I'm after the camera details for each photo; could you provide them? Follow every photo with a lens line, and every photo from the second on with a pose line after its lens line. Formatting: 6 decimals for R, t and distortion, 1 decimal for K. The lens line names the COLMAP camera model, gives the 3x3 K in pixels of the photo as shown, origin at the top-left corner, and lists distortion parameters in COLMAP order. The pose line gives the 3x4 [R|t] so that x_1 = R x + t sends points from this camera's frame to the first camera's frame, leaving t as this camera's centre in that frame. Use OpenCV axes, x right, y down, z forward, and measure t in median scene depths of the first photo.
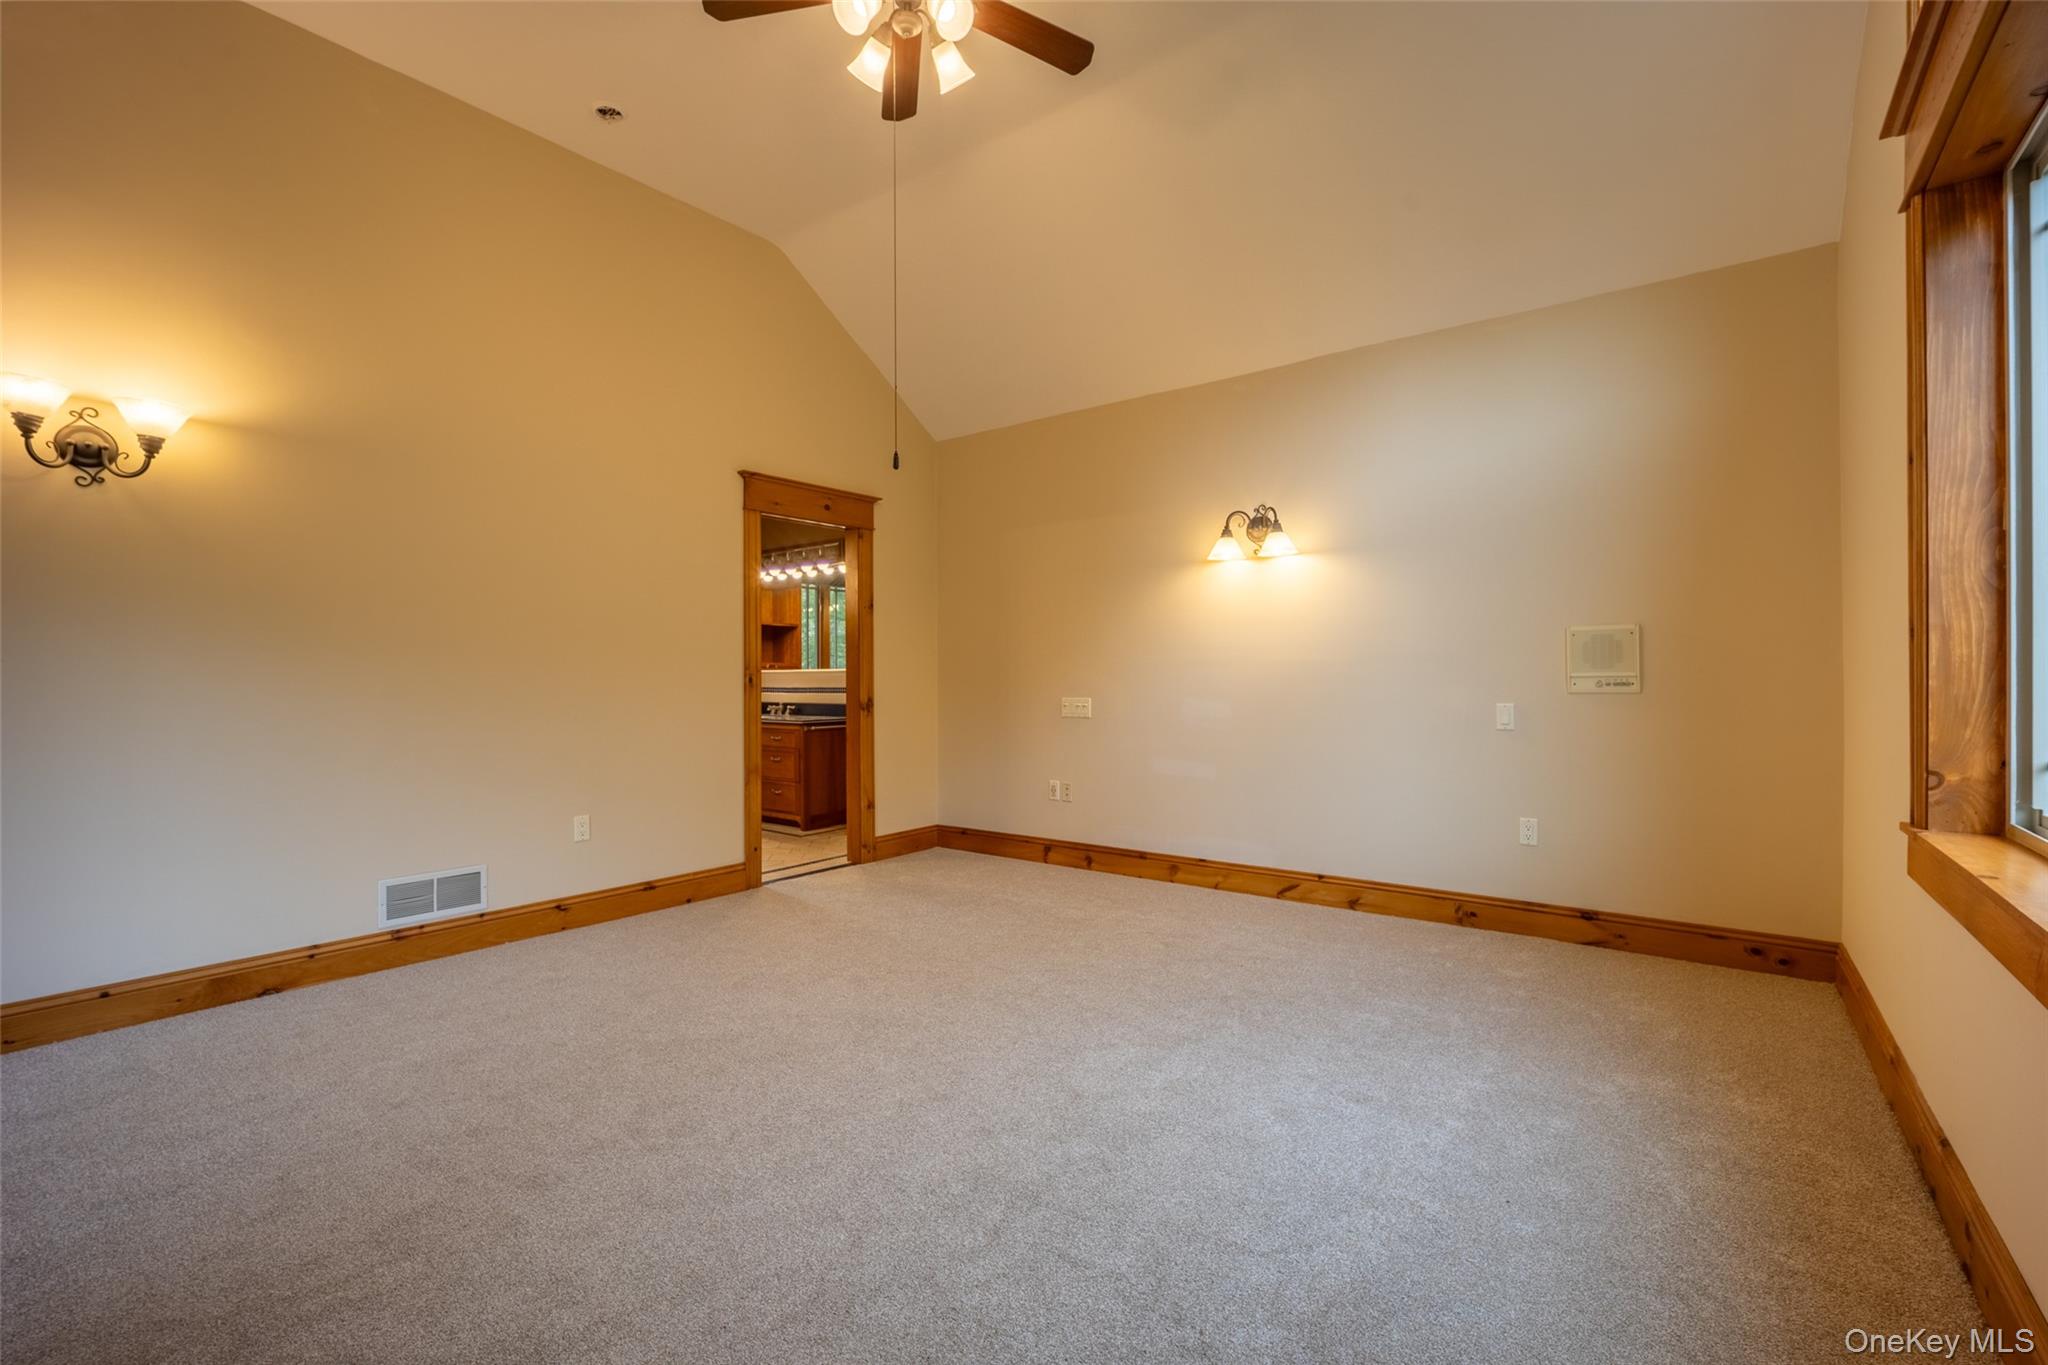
lens RADIAL K [[893.3, 0, 1027.4], [0, 893.3, 682.0], [0, 0, 1]] dist [-0.012510, 0.004097]
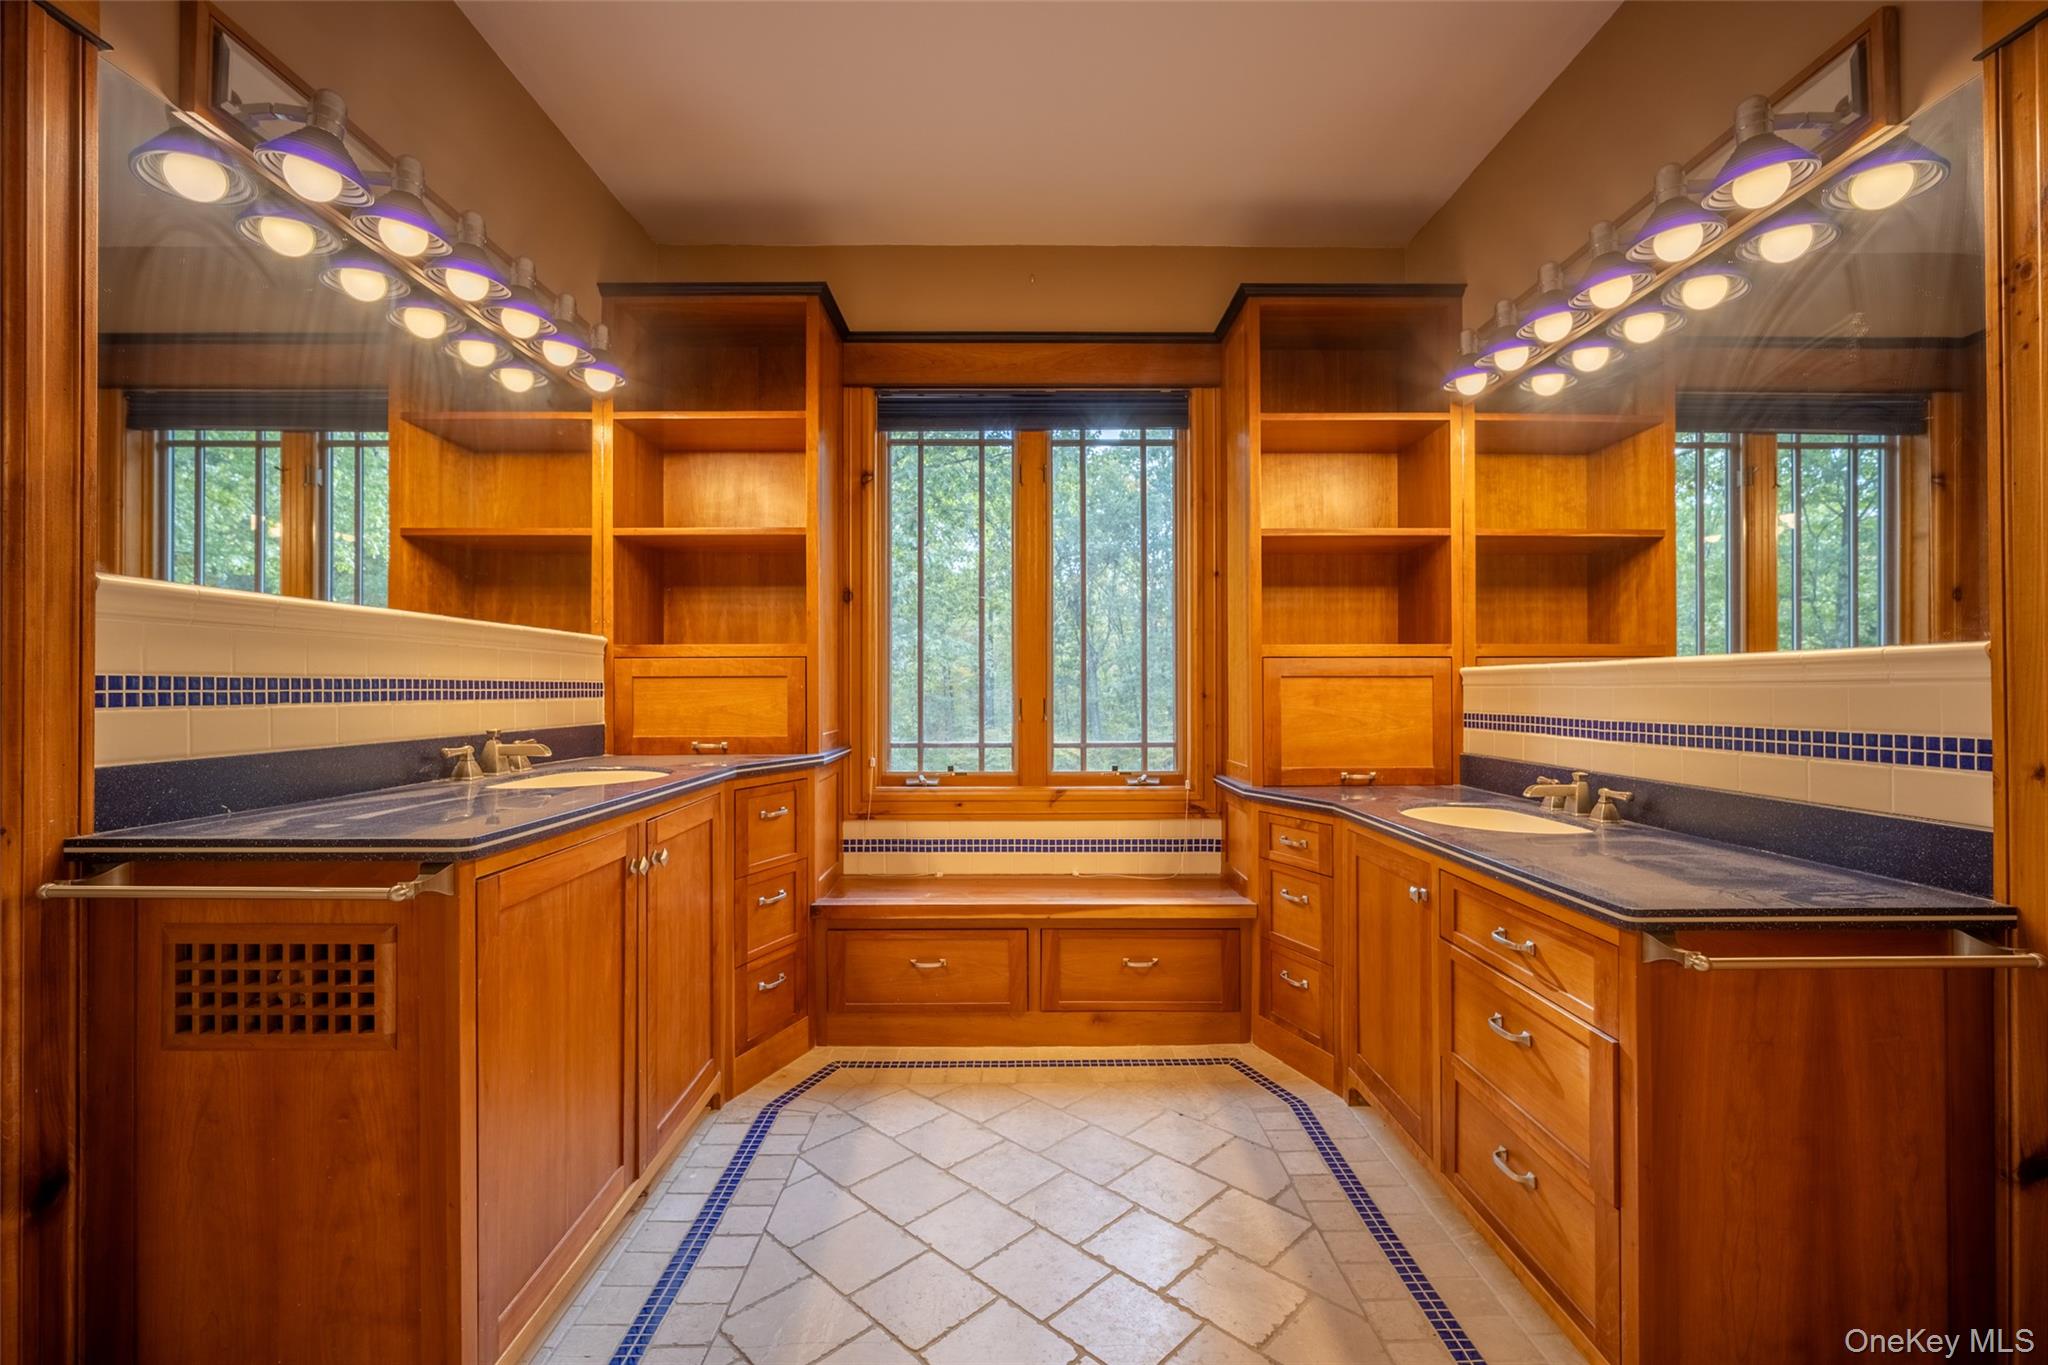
lens RADIAL K [[893.3, 0, 1025.9], [0, 893.3, 687.9], [0, 0, 1]] dist [-0.012510, 0.004097]
pose [[0.614515, -0.003278, -0.788898, -0.187066], [-0.005234, 0.999952, -0.008231, -0.000392], [0.788888, 0.009187, 0.614469, 0.806133]]
